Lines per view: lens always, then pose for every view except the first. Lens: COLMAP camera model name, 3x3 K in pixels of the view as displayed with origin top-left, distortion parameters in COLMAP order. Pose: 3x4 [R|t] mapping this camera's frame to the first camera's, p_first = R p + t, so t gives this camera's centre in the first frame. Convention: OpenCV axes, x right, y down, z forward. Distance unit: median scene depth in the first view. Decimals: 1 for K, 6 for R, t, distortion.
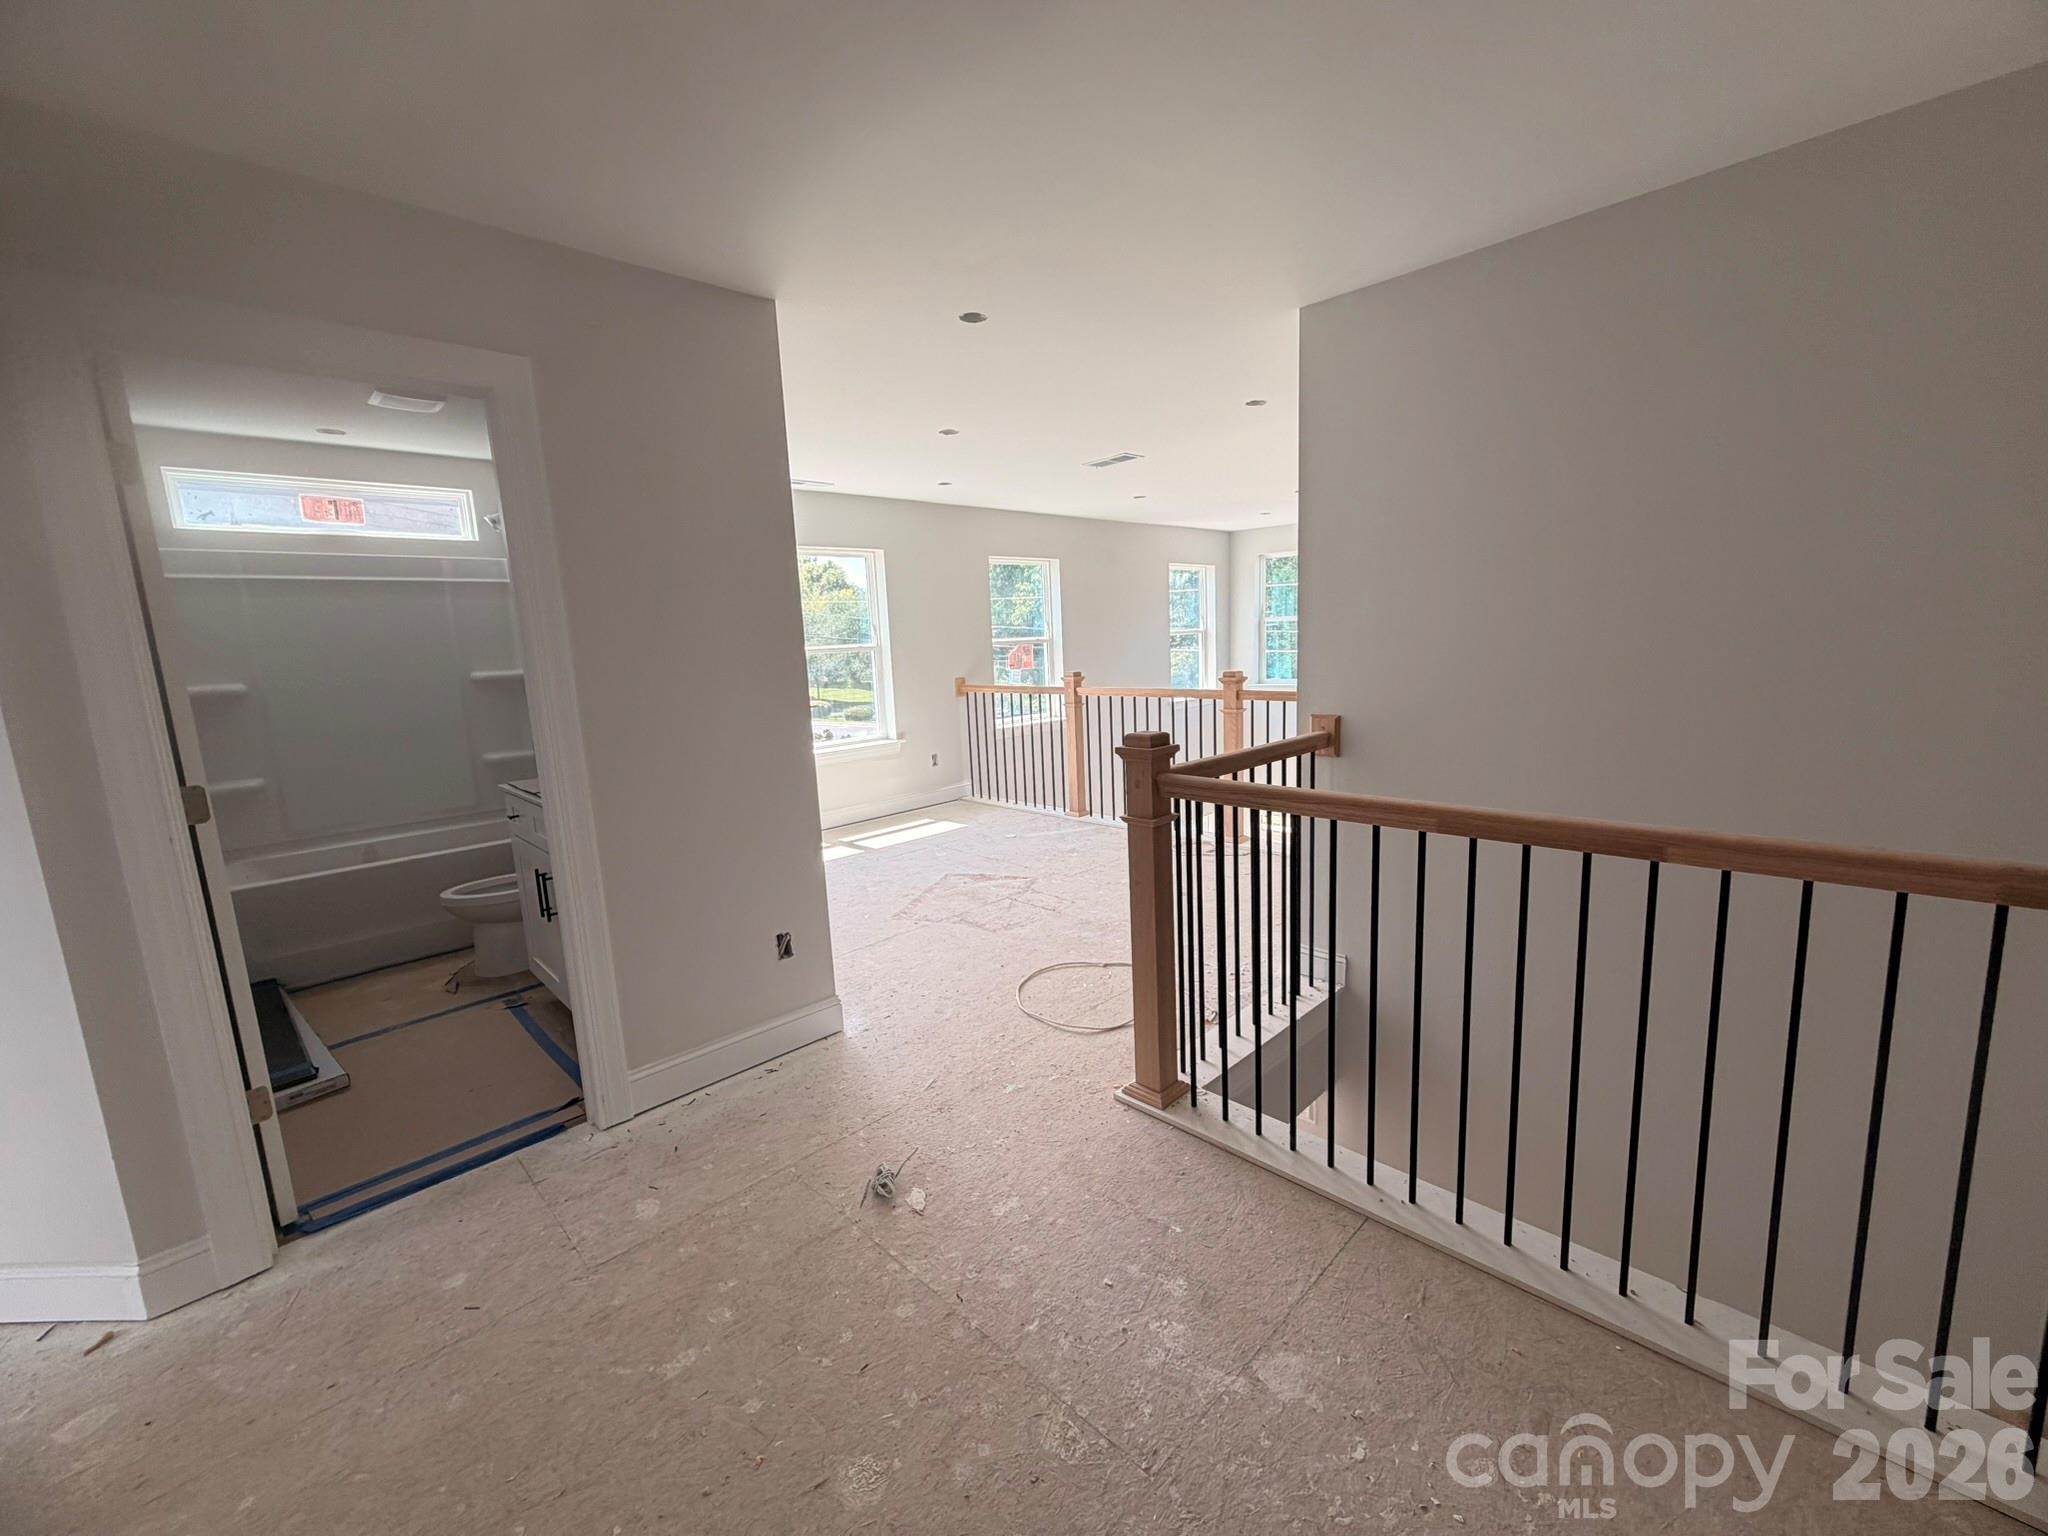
lens RADIAL K [[831.7, 0, 1015.7], [0, 831.7, 769.9], [0, 0, 1]] dist [0.002405, -0.000323]
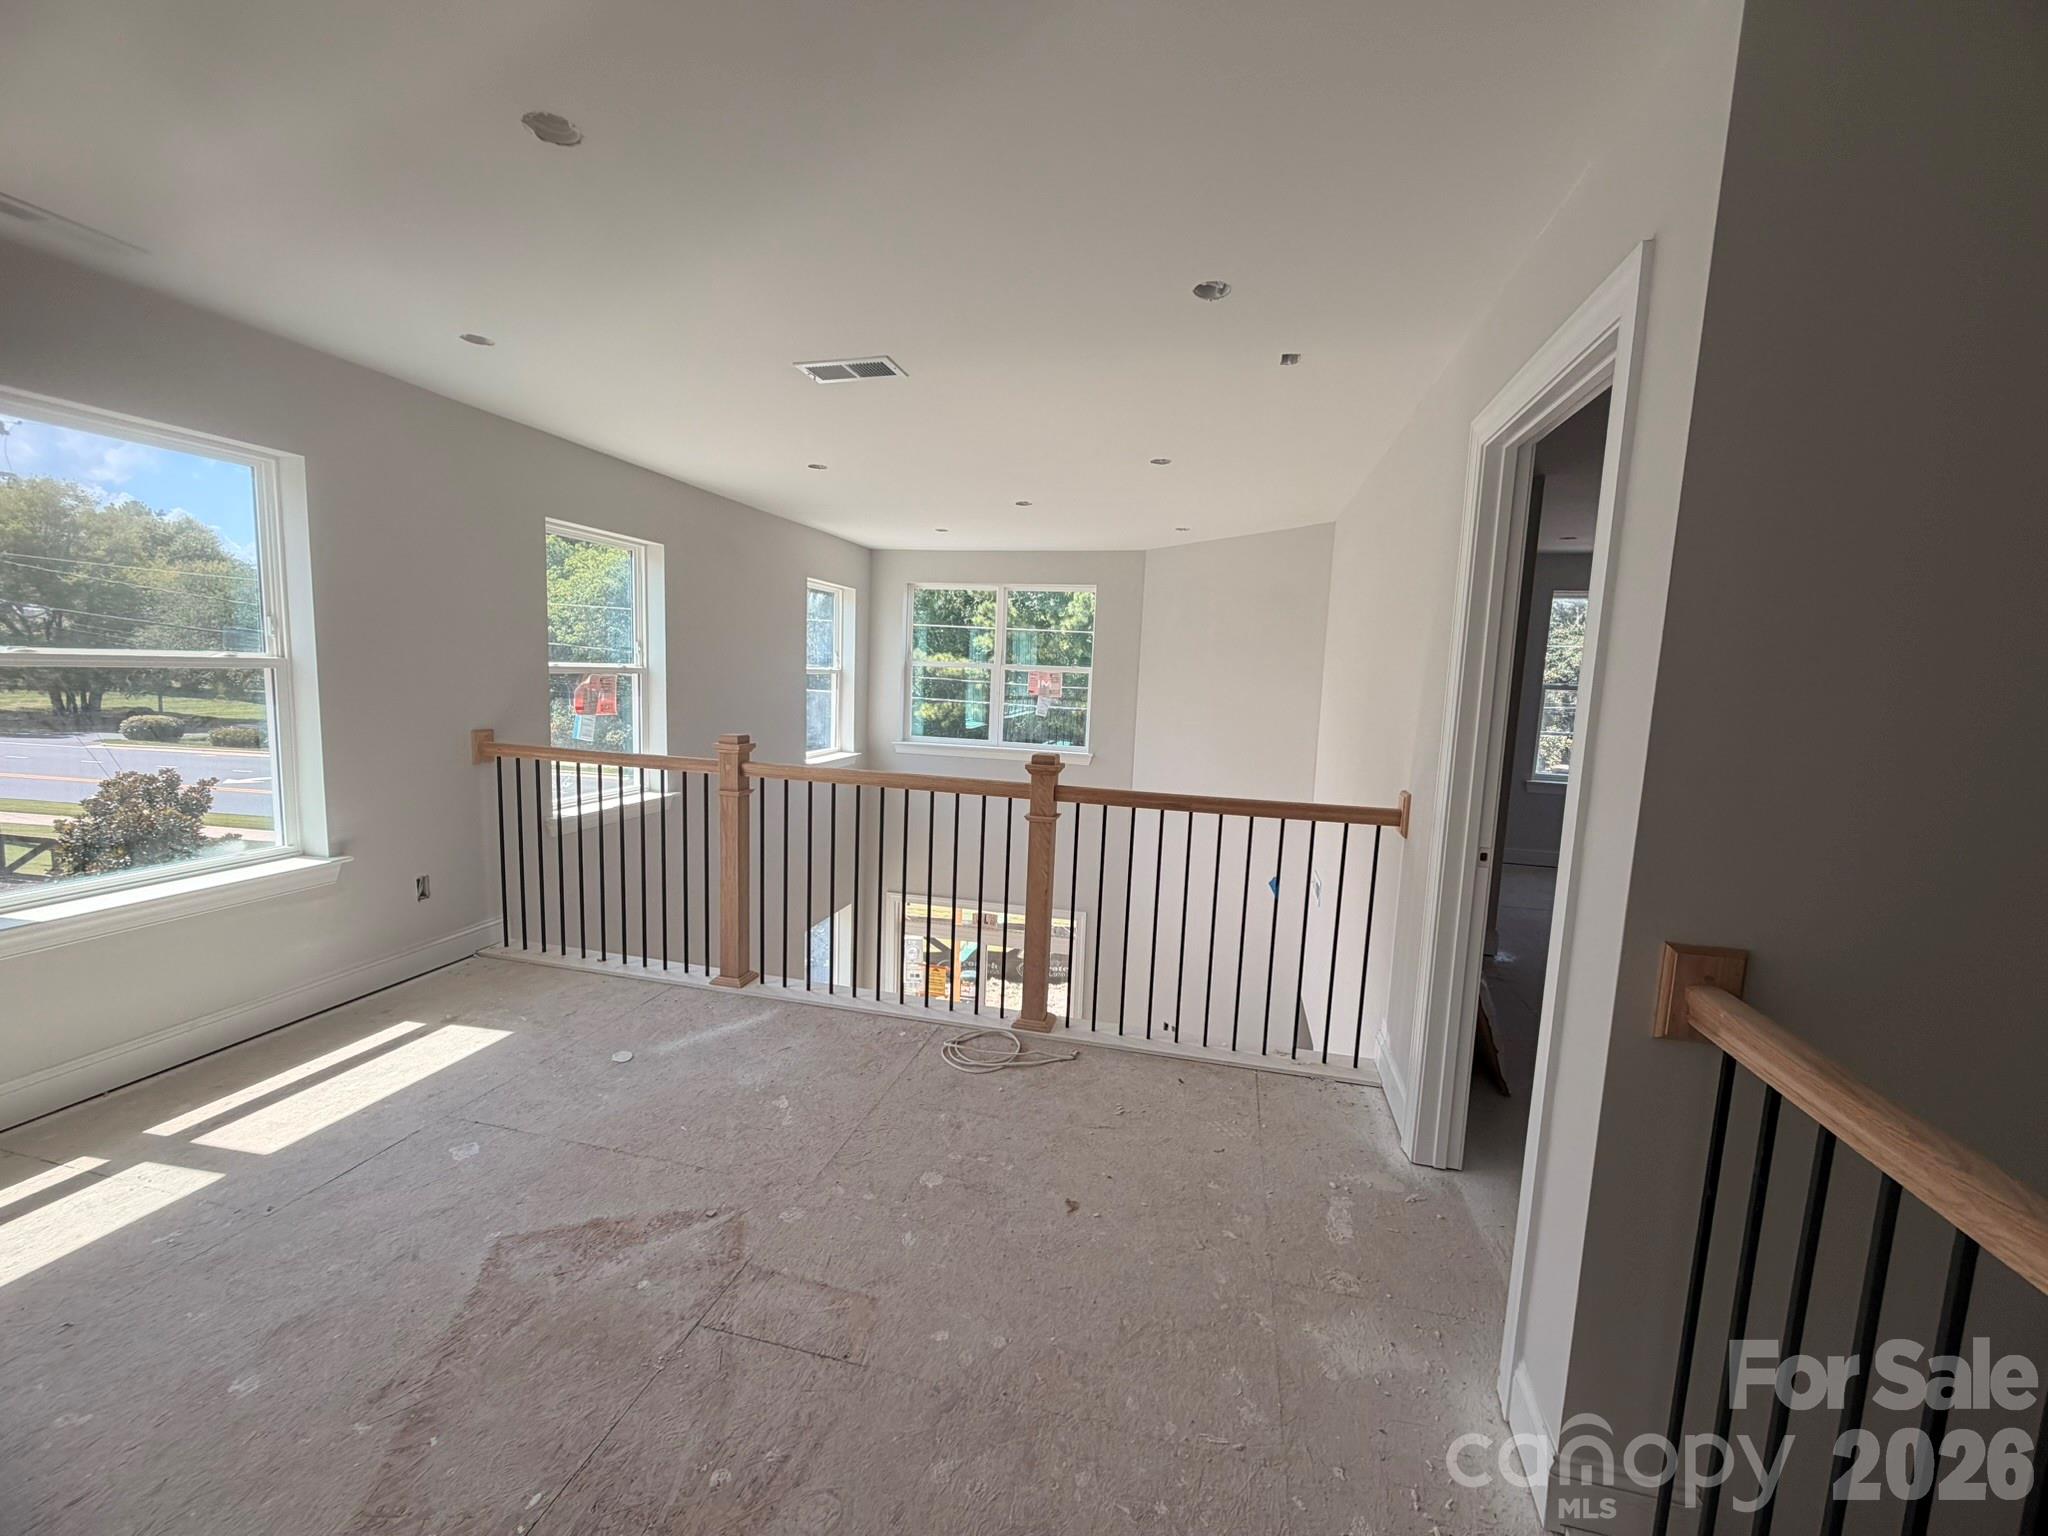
lens RADIAL K [[831.7, 0, 1023.9], [0, 831.7, 770.1], [0, 0, 1]] dist [0.002405, -0.000323]
pose [[0.841712, 0.013574, 0.539756, -0.070649], [0.008097, 0.999254, -0.037756, -0.069206], [-0.539866, 0.036151, 0.840975, 0.405051]]
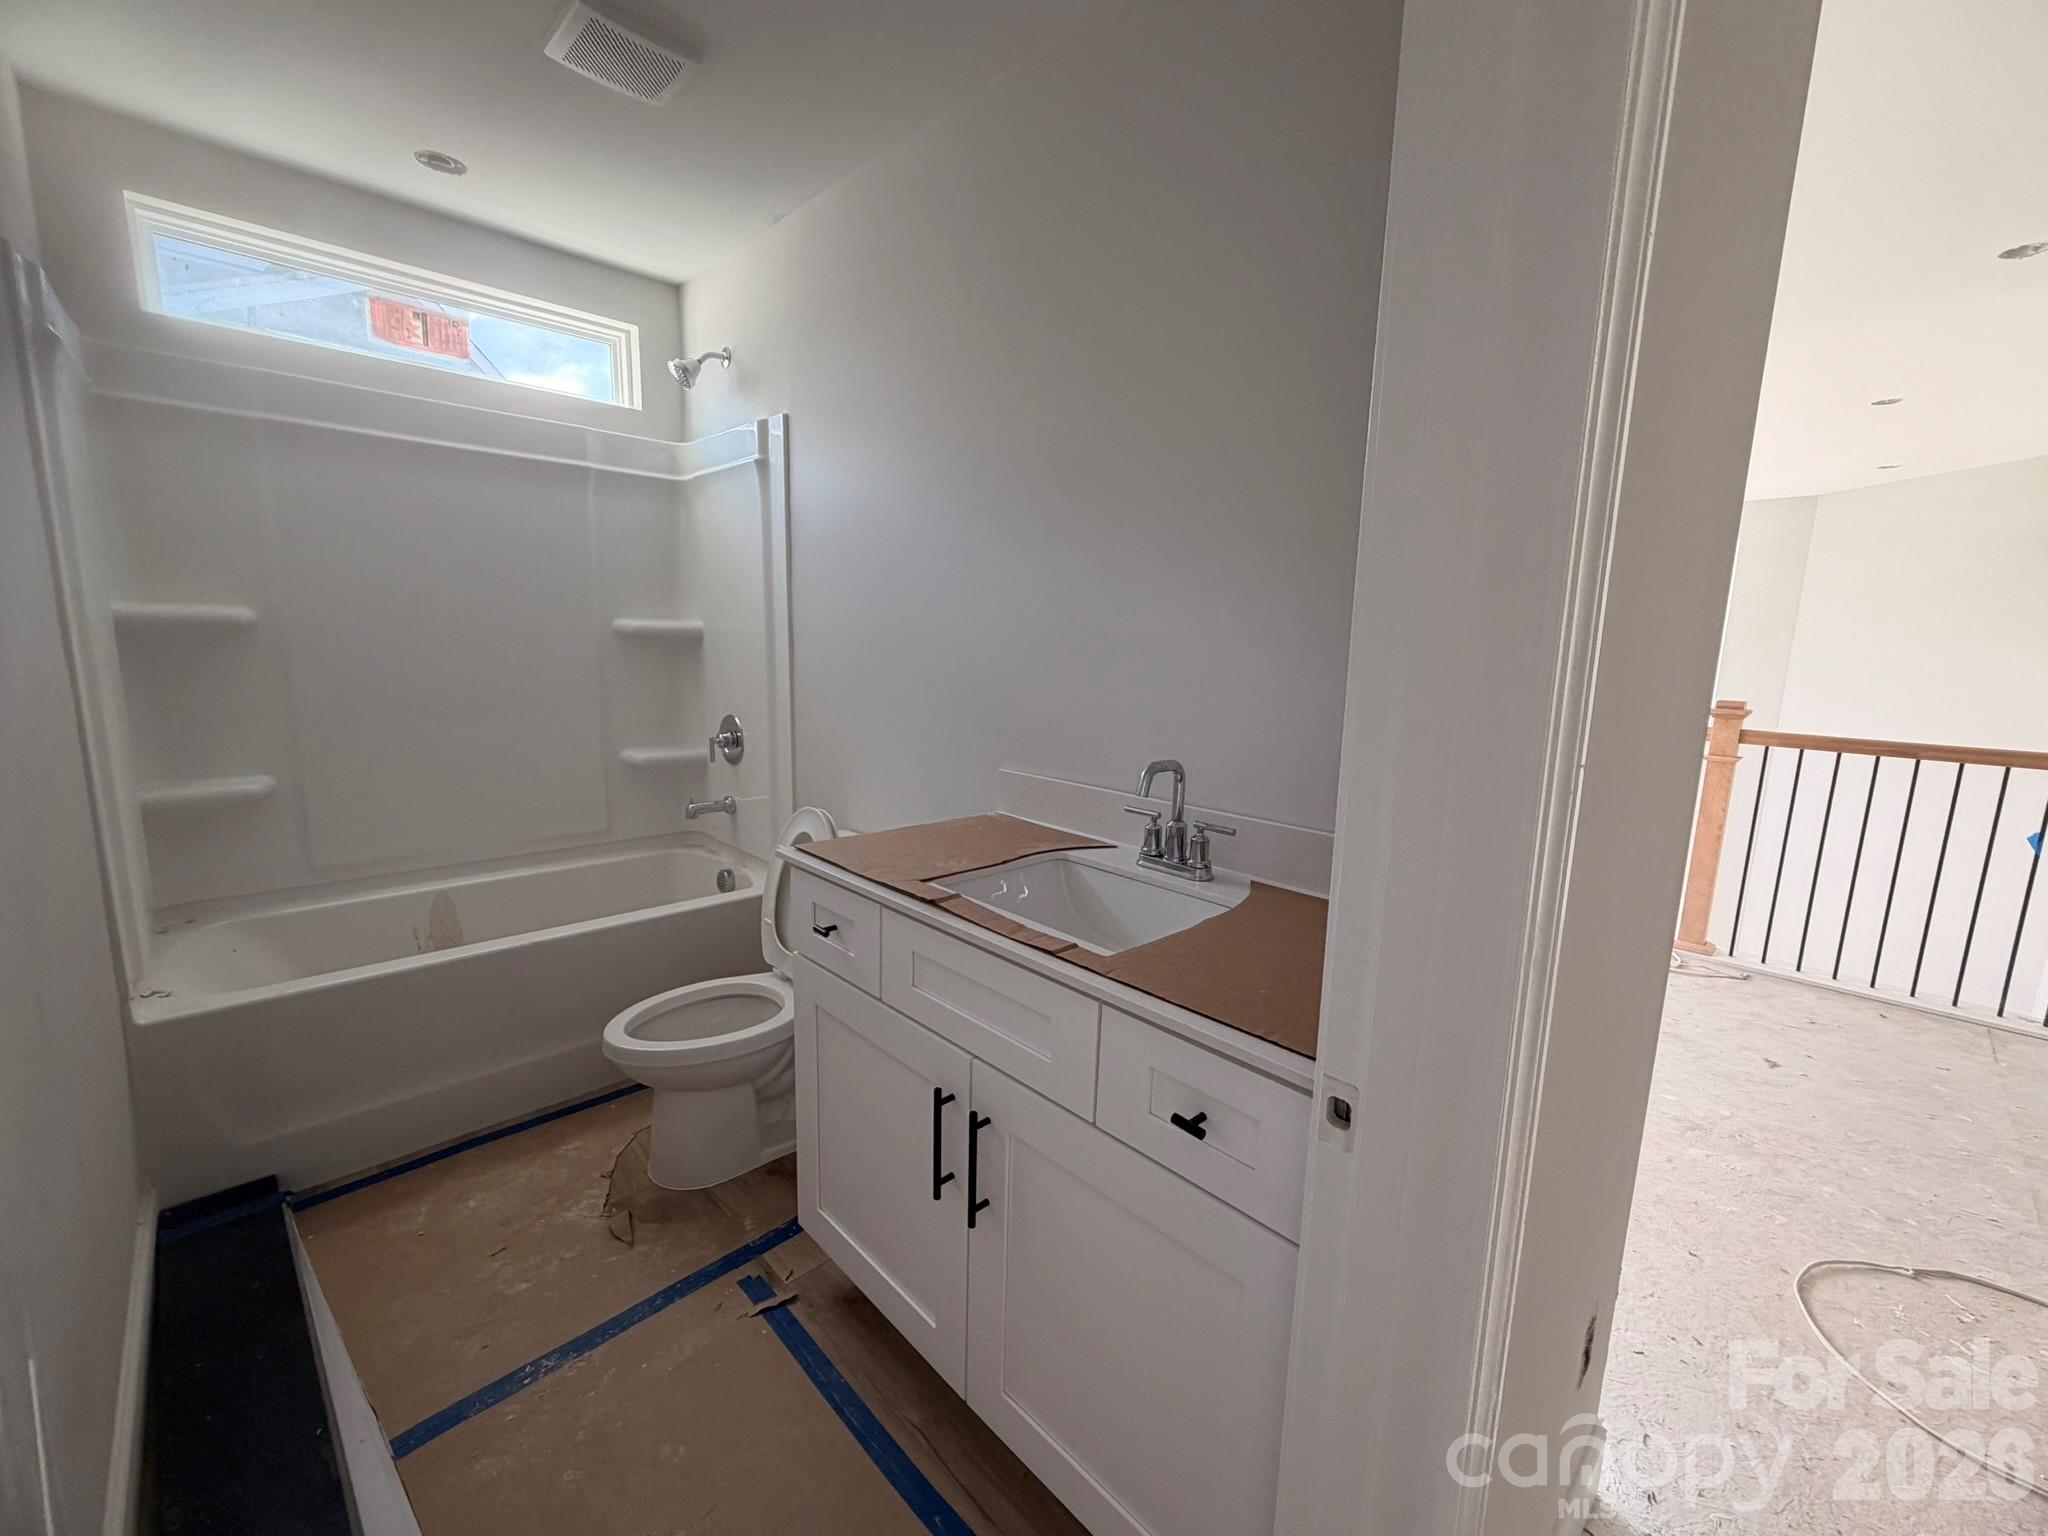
lens RADIAL K [[831.7, 0, 1021.0], [0, 831.7, 764.3], [0, 0, 1]] dist [0.002405, -0.000323]
pose [[0.997465, 0.069983, 0.012906, -0.261257], [-0.069988, 0.997548, -0.000059, -0.022078], [-0.012879, -0.000845, 0.999917, 0.276624]]
